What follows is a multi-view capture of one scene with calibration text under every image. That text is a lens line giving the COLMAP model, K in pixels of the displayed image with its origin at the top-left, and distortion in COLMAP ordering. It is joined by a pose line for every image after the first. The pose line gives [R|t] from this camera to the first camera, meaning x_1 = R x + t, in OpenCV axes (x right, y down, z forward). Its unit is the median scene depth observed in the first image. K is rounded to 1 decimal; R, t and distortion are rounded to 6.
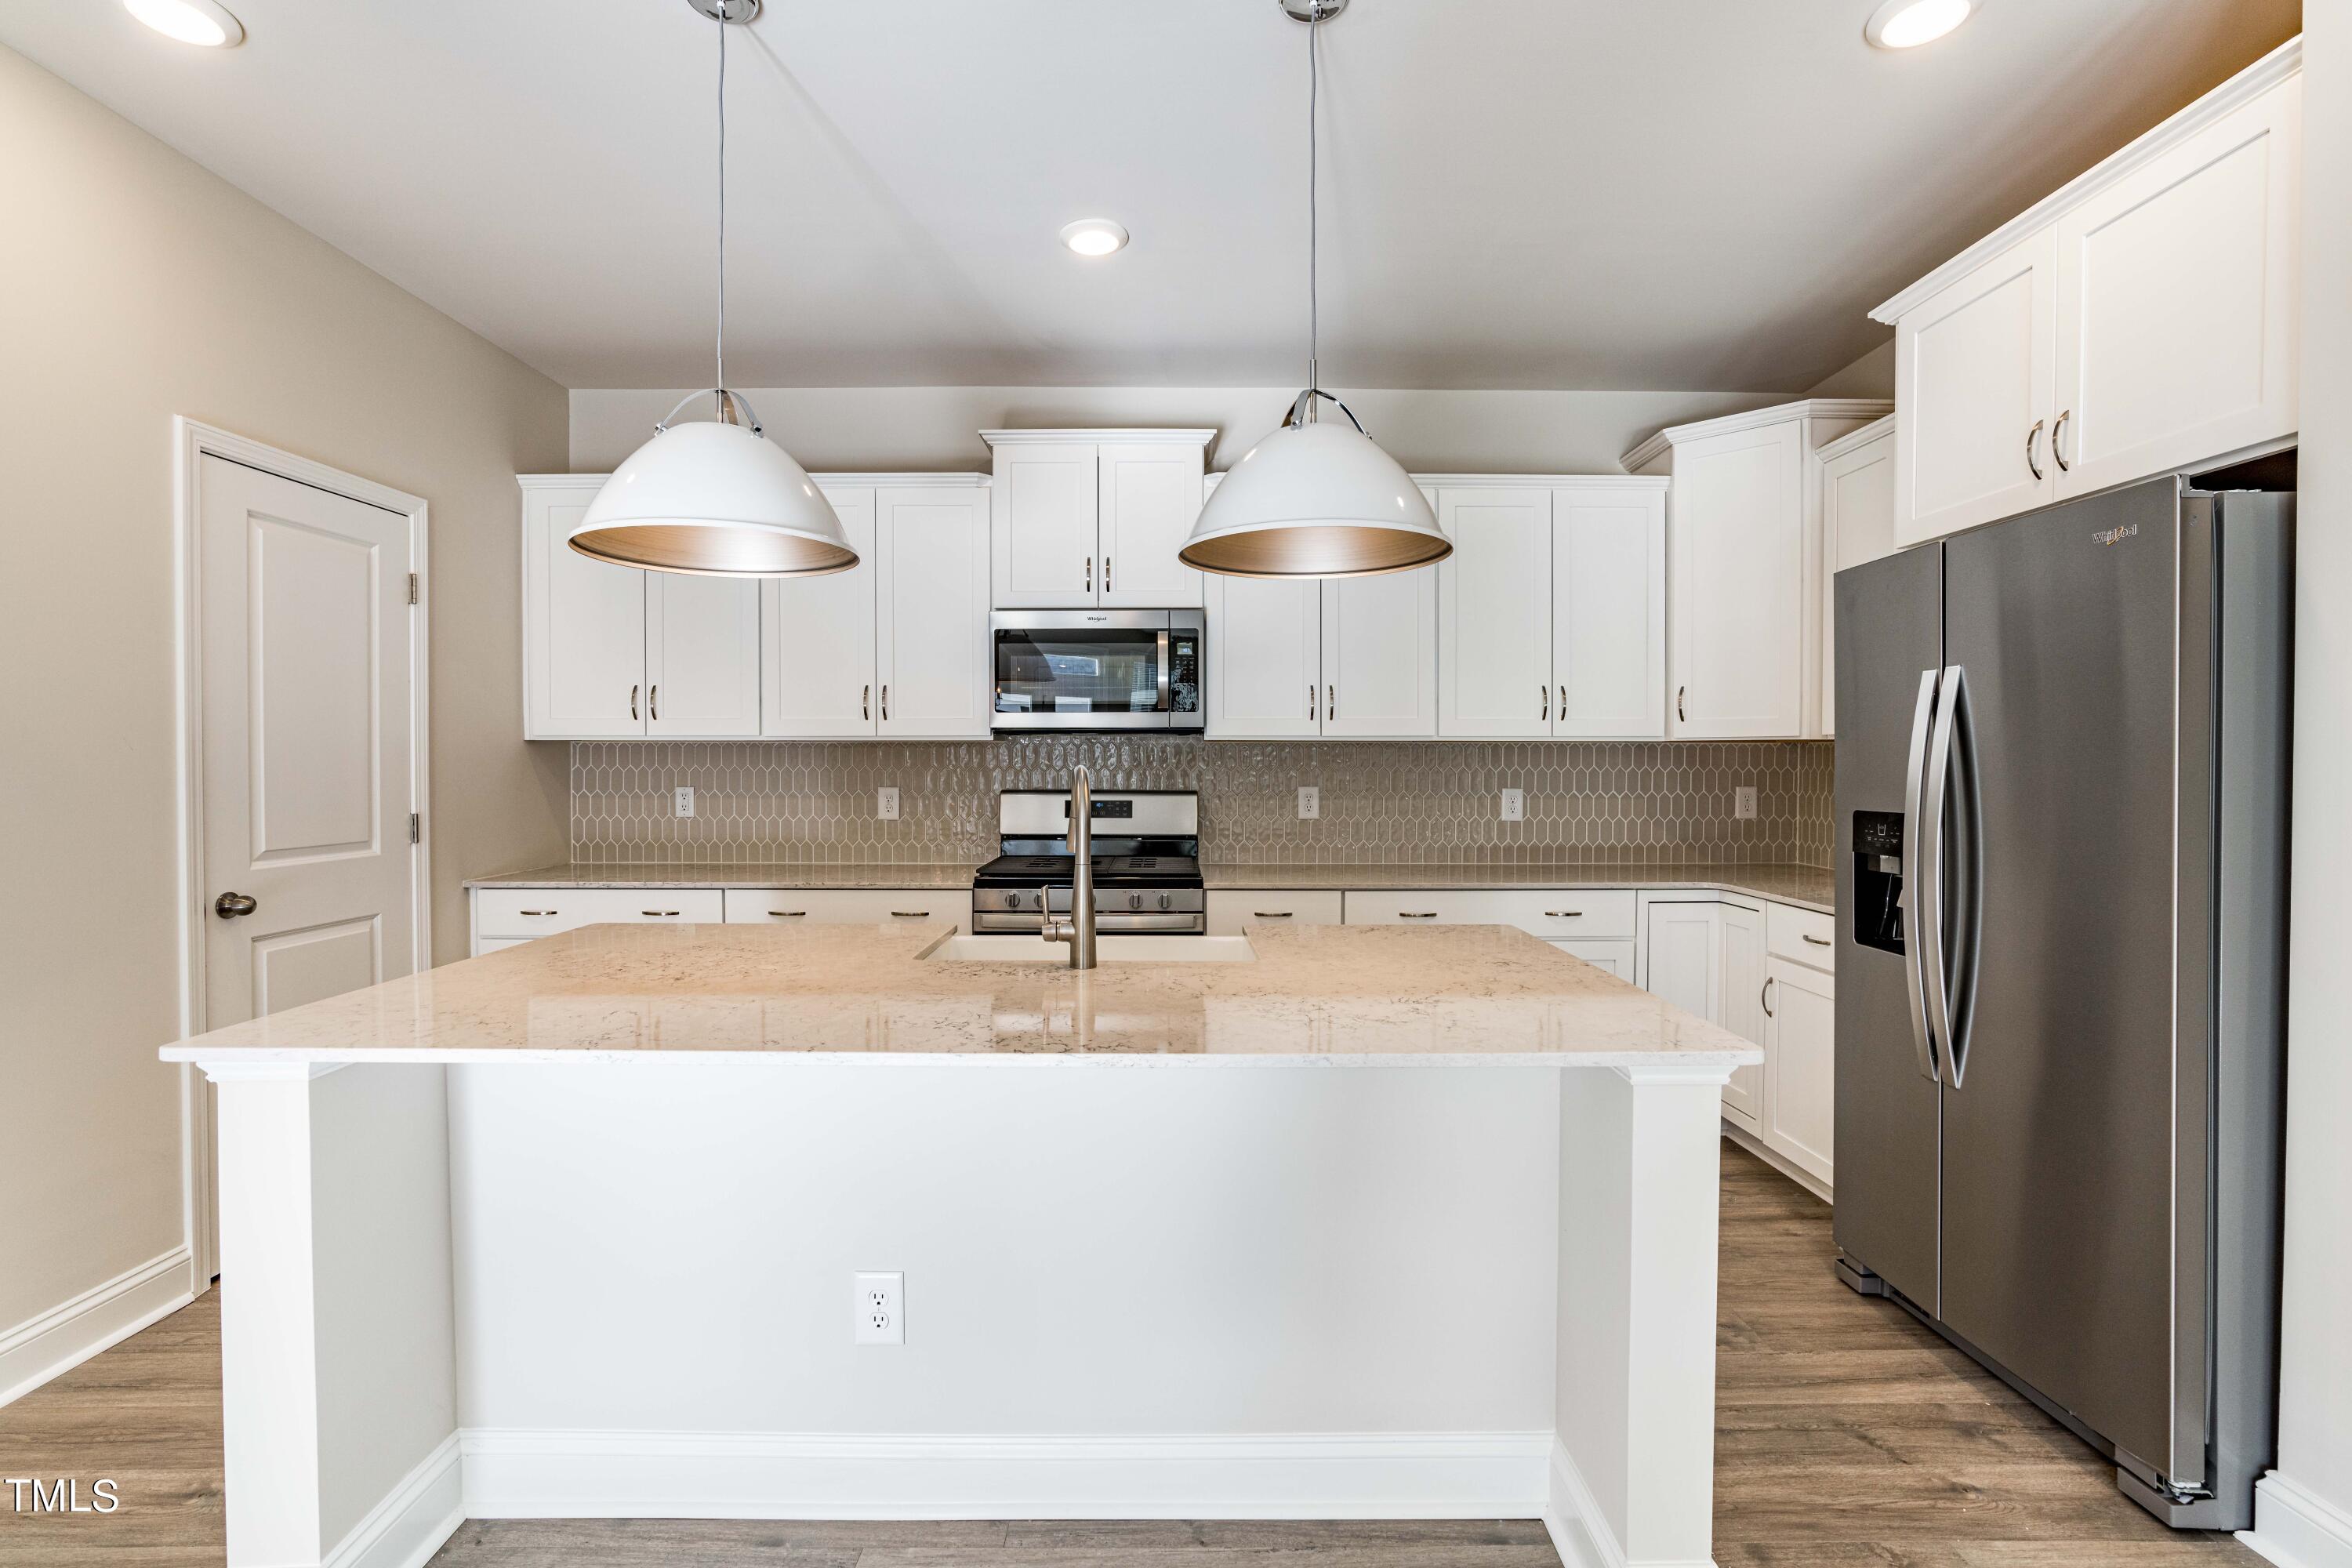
lens RADIAL K [[1073.3, 0, 1179.5], [0, 1073.3, 777.4], [0, 0, 1]] dist [-0.049104, 0.022789]
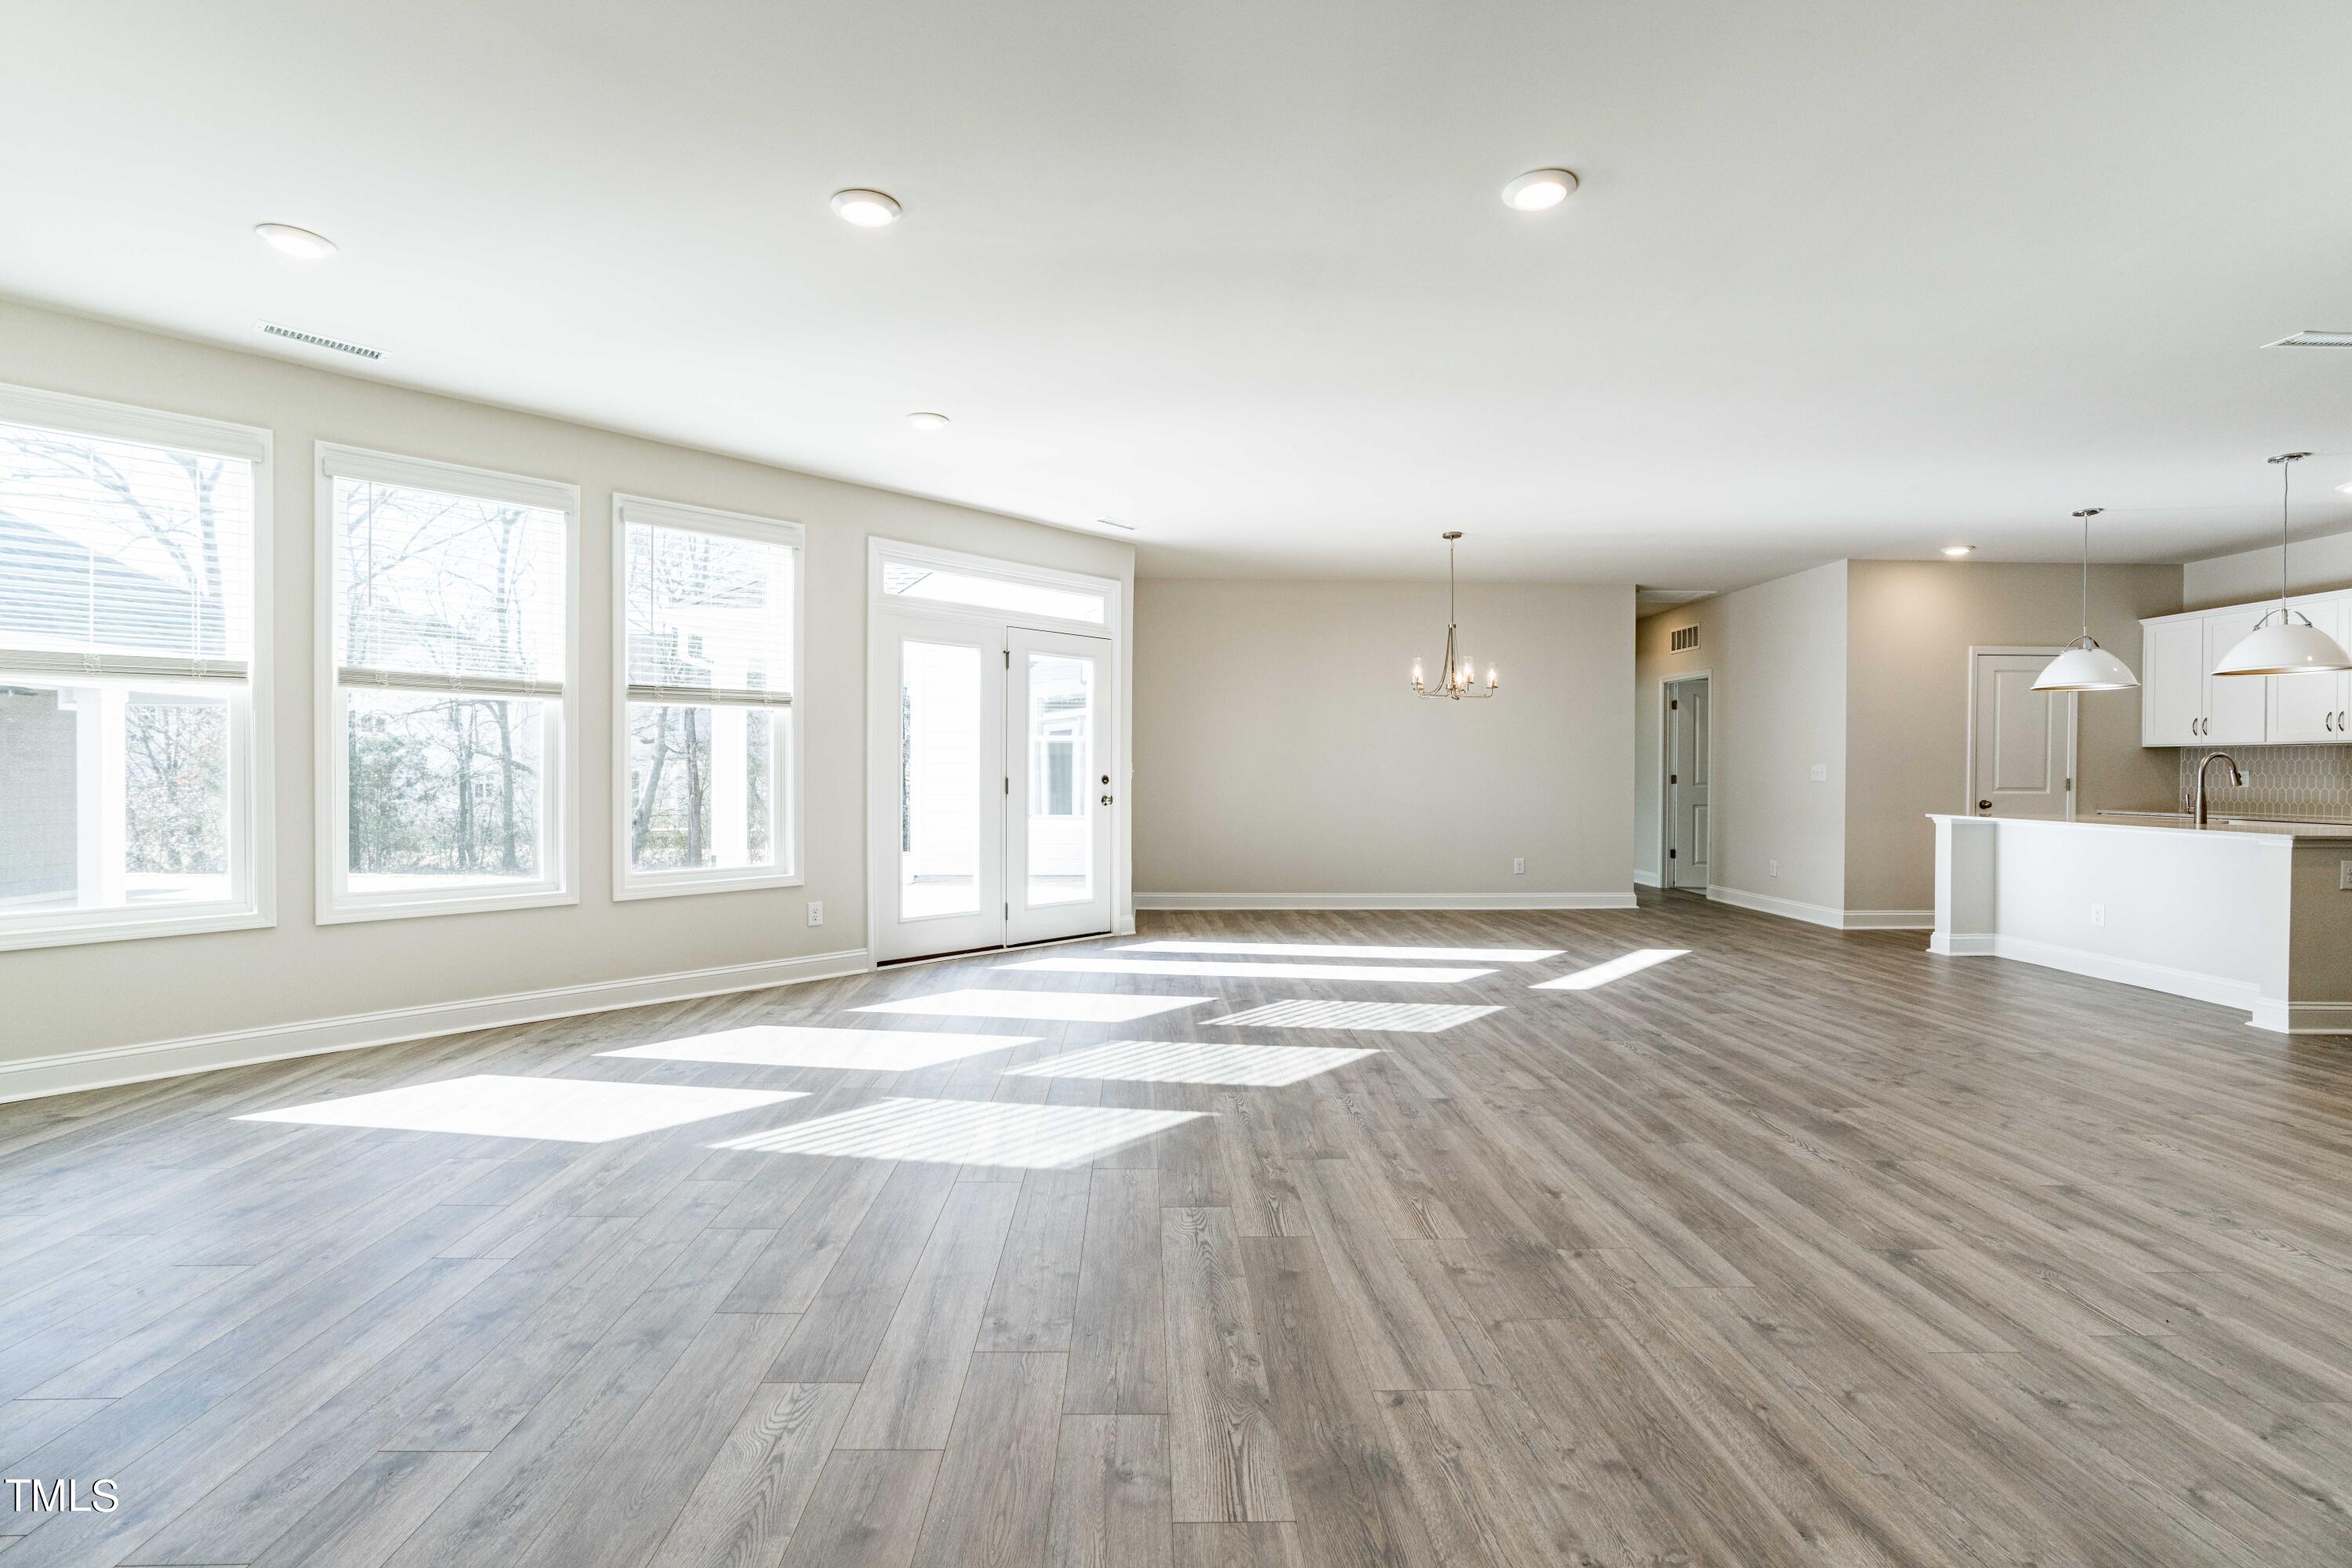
lens RADIAL K [[1077.3, 0, 1176.6], [0, 1077.3, 780.5], [0, 0, 1]] dist [-0.044219, 0.022515]
pose [[0.029946, 0.010002, -0.999501, 1.400081], [-0.020303, 0.999750, 0.009396, 0.049587], [0.999345, 0.020012, 0.030142, -0.958769]]
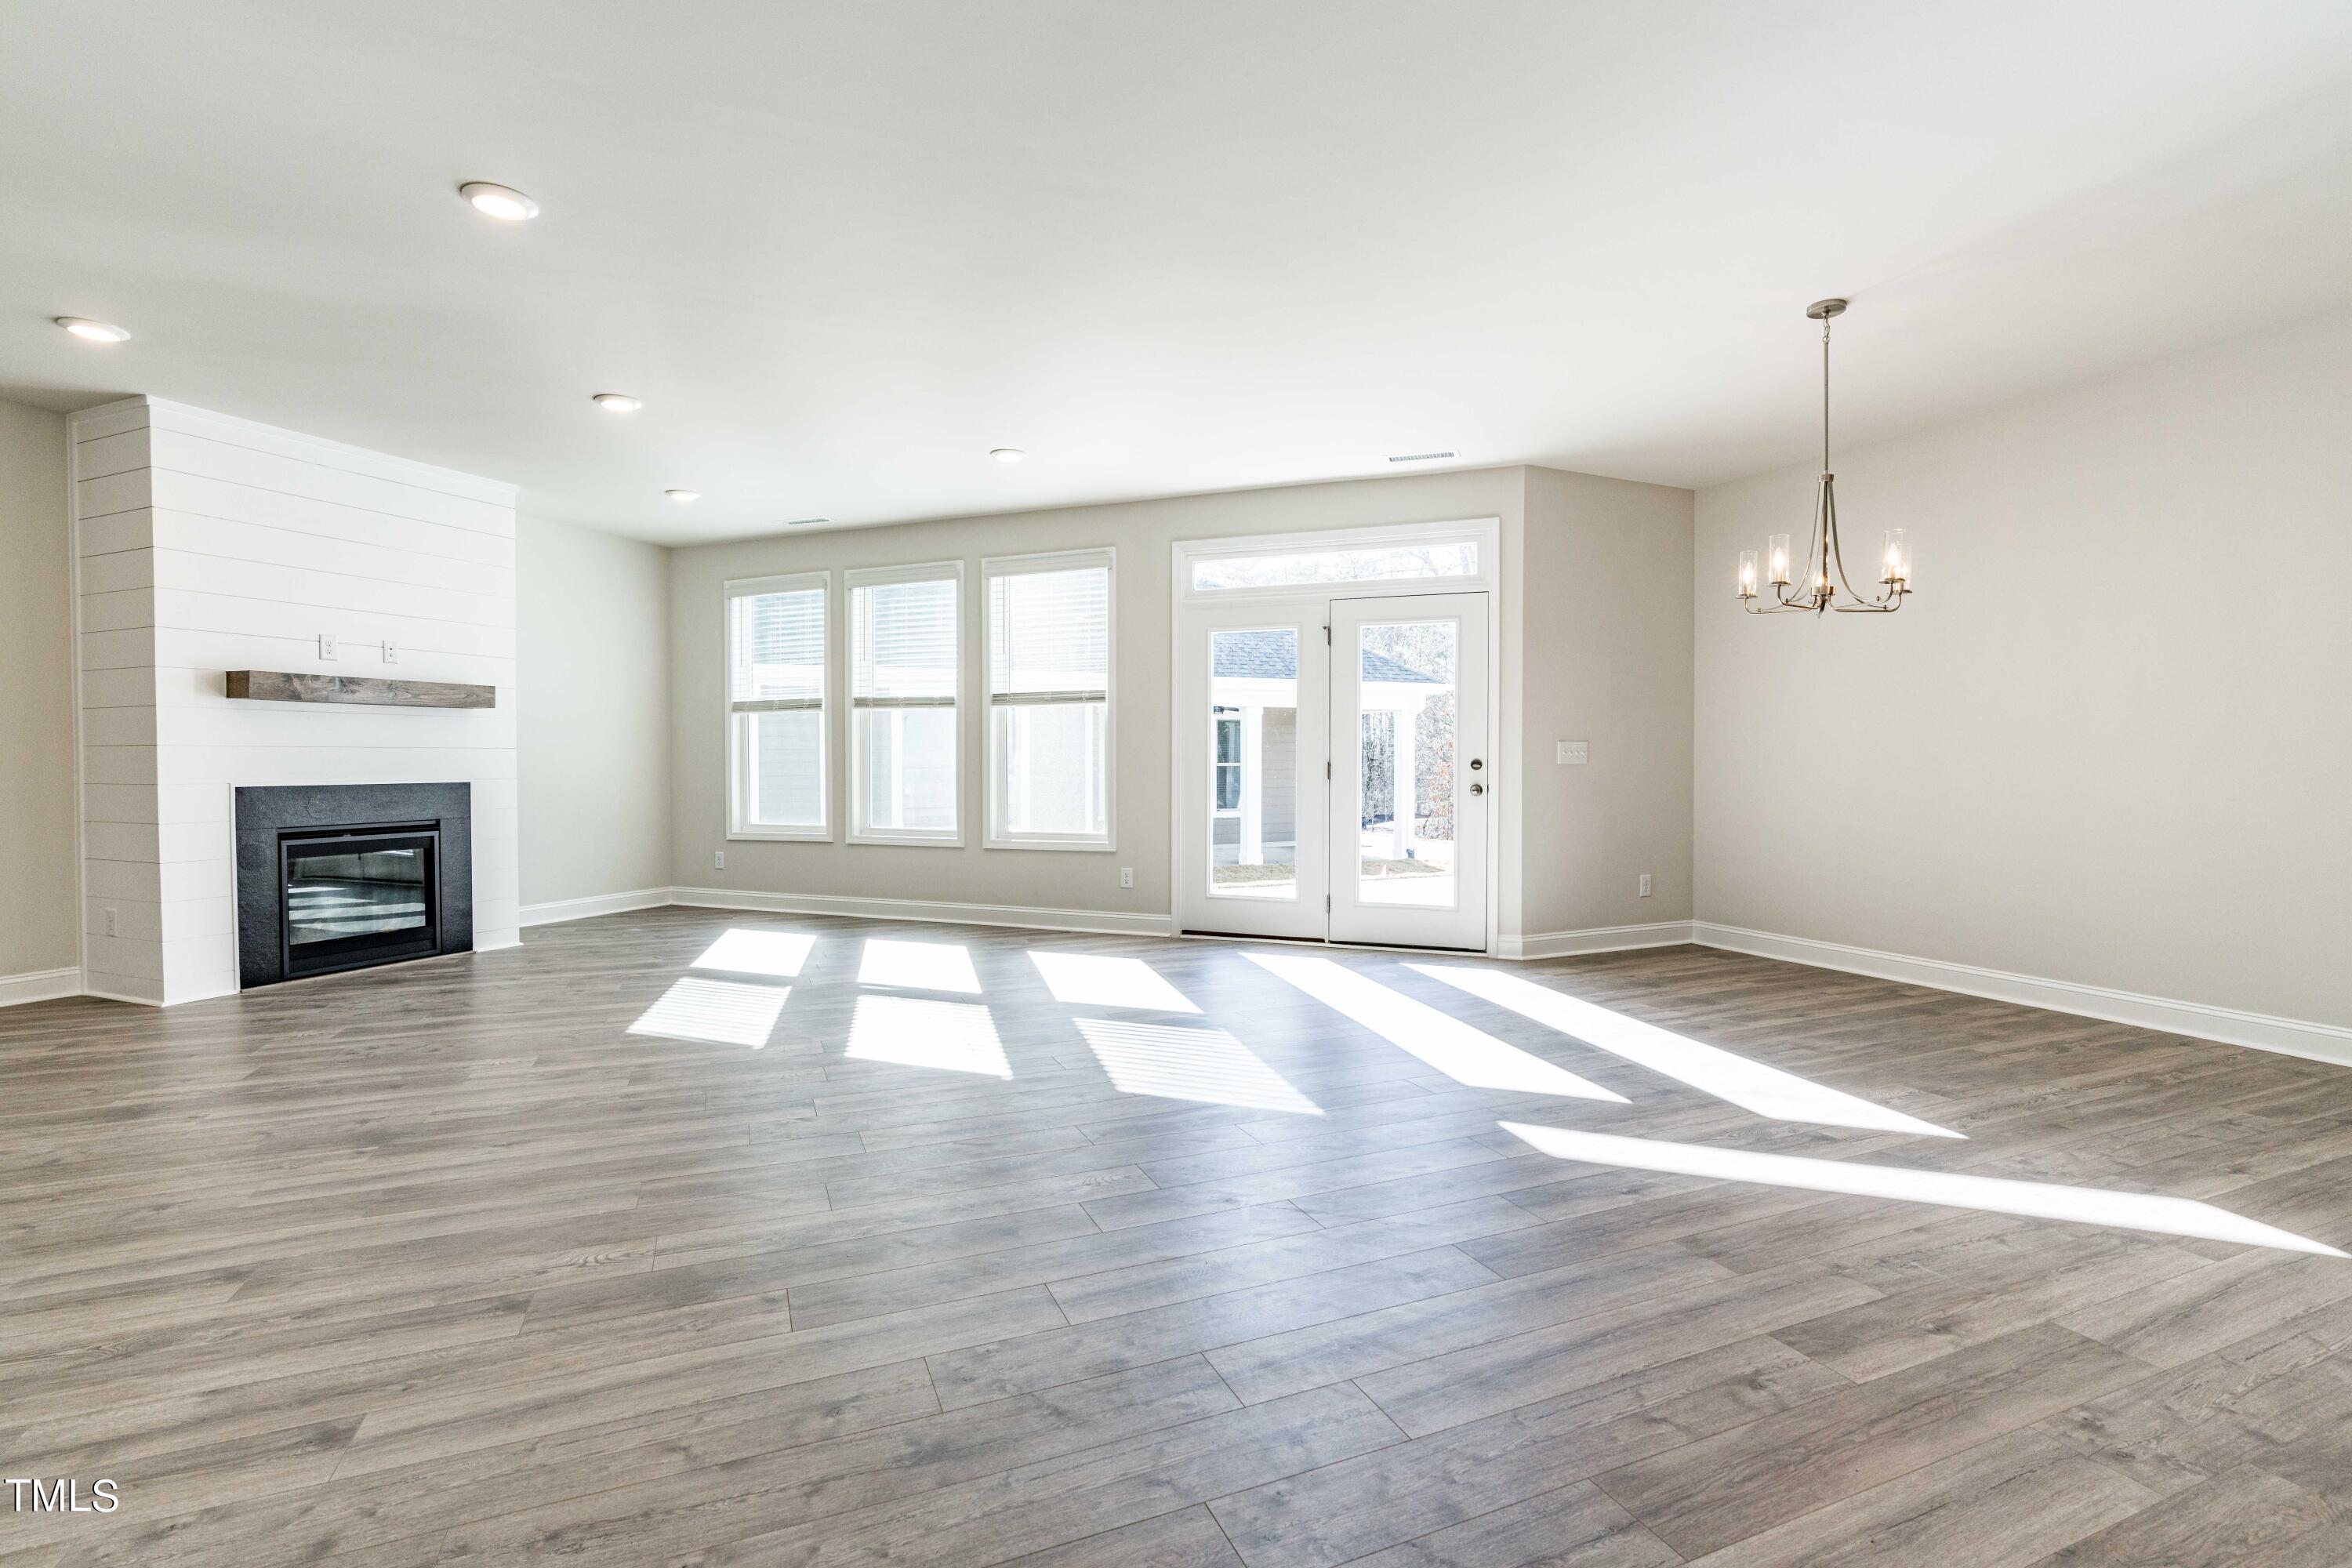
lens RADIAL K [[1092.5, 0, 1175.4], [0, 1092.5, 780.5], [0, 0, 1]] dist [-0.045499, 0.023192]
pose [[-0.920468, 0.008729, -0.390720, 0.498257], [-0.005293, 0.999380, 0.034795, 0.039117], [0.390782, 0.034095, -0.919852, 0.277182]]
